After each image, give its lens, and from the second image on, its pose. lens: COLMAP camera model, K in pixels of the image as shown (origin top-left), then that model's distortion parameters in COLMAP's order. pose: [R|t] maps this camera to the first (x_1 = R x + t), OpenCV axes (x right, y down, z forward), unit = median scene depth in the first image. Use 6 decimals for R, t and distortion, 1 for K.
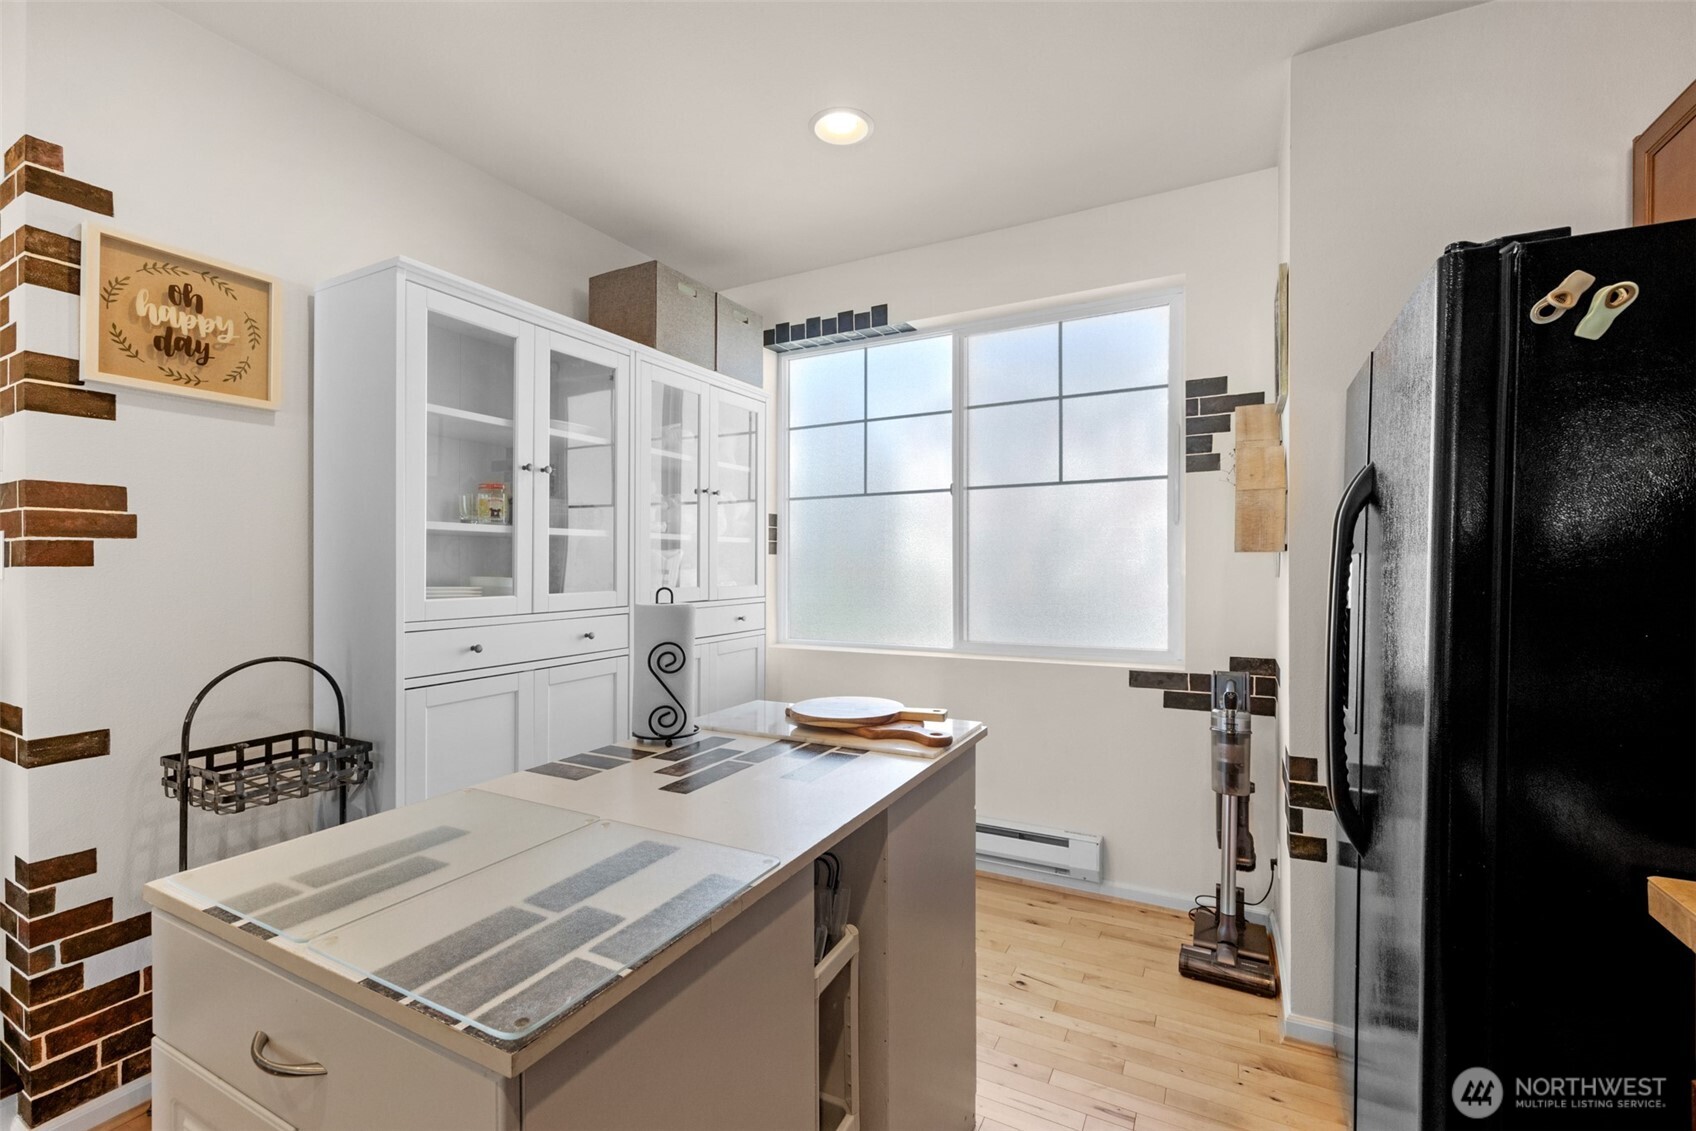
lens RADIAL K [[681.1, 0, 836.0], [0, 681.1, 571.0], [0, 0, 1]] dist [0.000088, -0.000607]
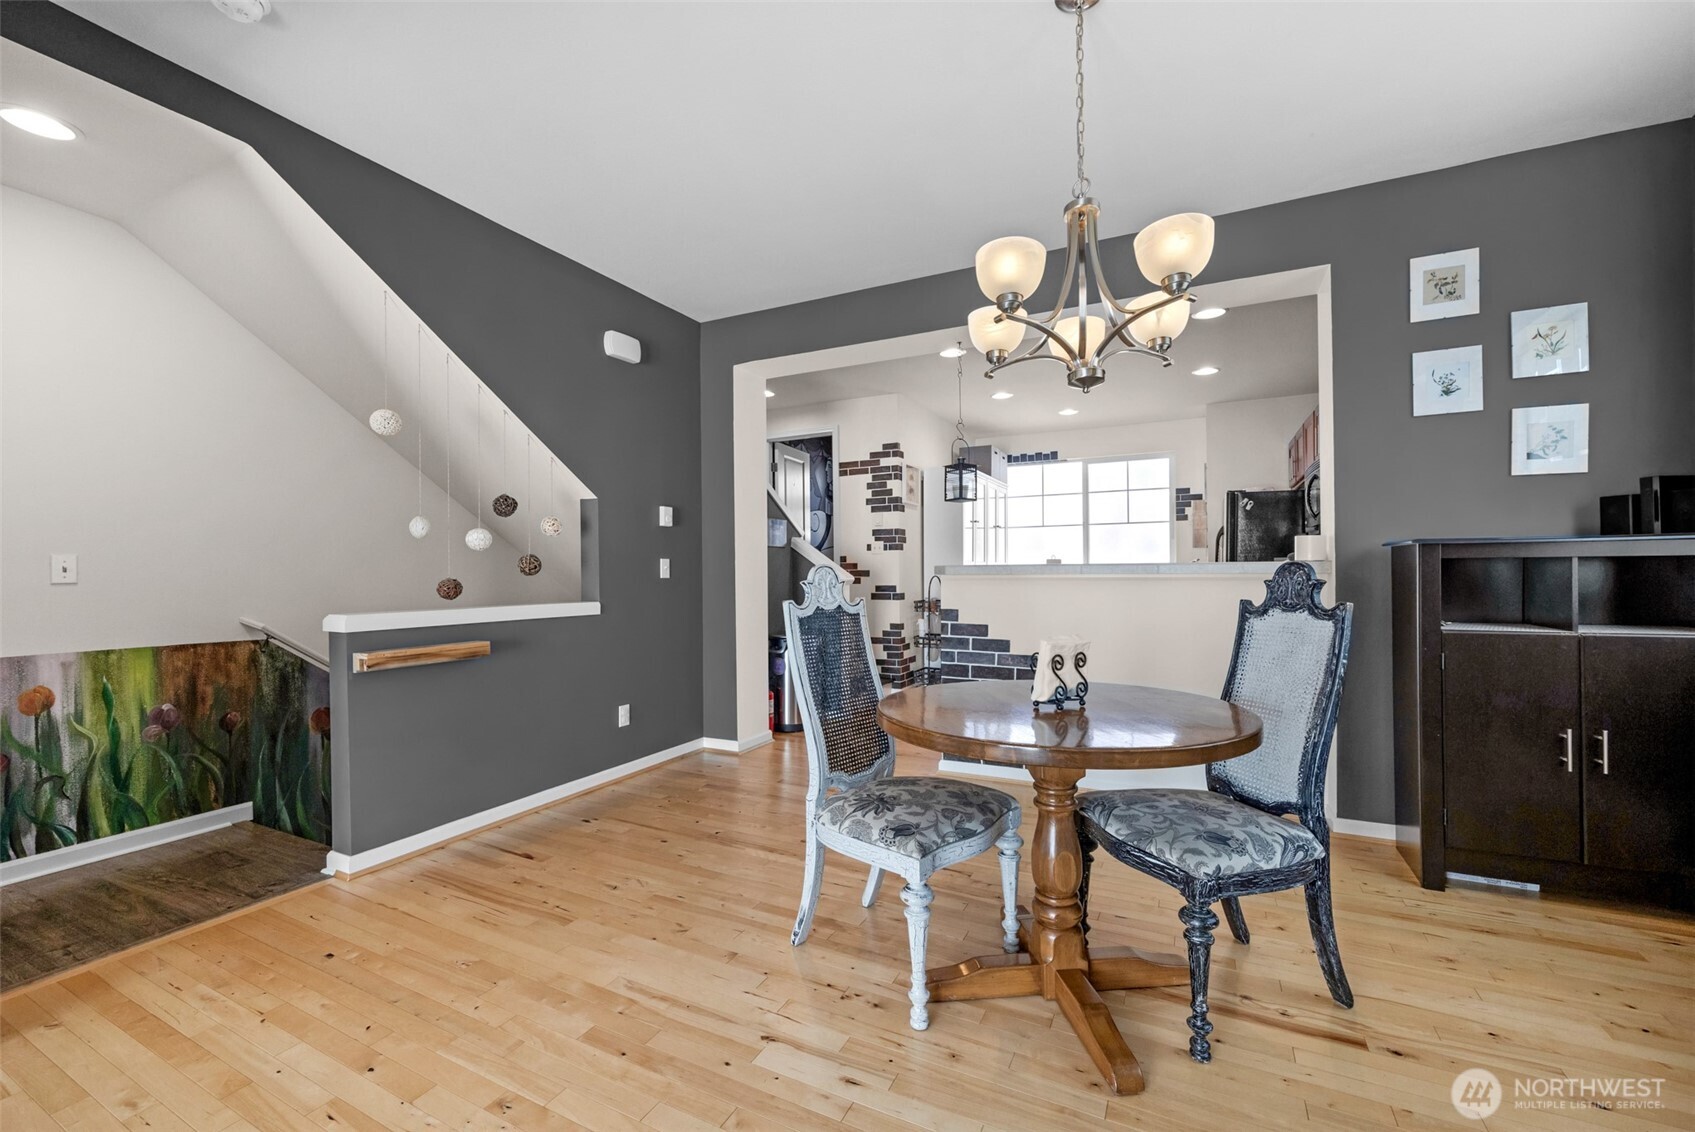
lens RADIAL K [[680.7, 0, 843.3], [0, 680.7, 573.0], [0, 0, 1]] dist [0.000088, -0.000607]
pose [[0.998996, -0.000133, 0.044808, -0.993236], [0.000694, 0.999921, -0.012517, 0.105894], [-0.044803, 0.012536, 0.998917, -1.759016]]
